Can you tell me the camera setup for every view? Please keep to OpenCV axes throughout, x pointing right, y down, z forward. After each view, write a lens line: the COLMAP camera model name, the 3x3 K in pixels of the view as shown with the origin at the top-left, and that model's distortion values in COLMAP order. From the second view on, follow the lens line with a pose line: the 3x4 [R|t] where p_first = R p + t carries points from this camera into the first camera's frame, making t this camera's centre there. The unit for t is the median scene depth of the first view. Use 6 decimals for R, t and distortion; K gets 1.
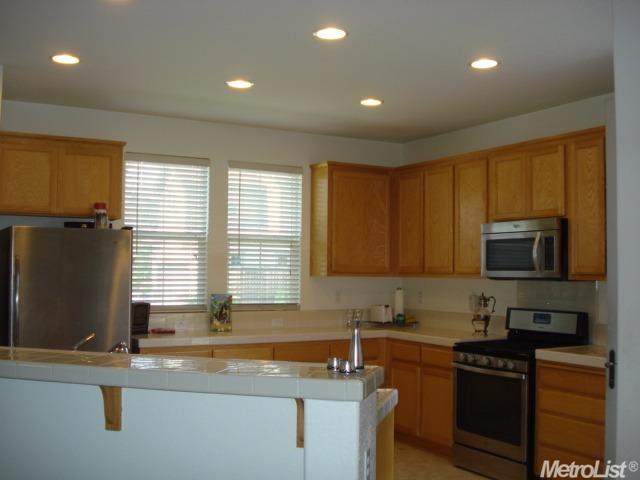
lens RADIAL K [[717.5, 0, 320.0], [0, 717.5, 240.0], [0, 0, 1]] dist [-0.069789, -0.115168]
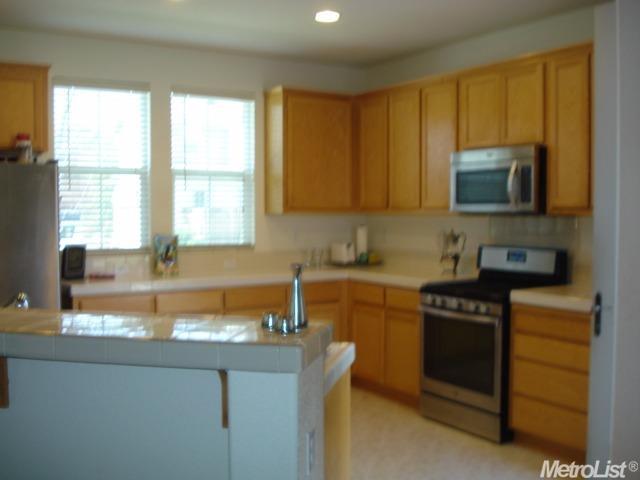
lens RADIAL K [[717.5, 0, 320.0], [0, 717.5, 240.0], [0, 0, 1]] dist [-0.069789, -0.115168]
pose [[0.998934, -0.013287, 0.044212, 0.019072], [0.009425, 0.996213, 0.086431, 0.007210], [-0.045193, -0.085922, 0.995276, 0.099359]]
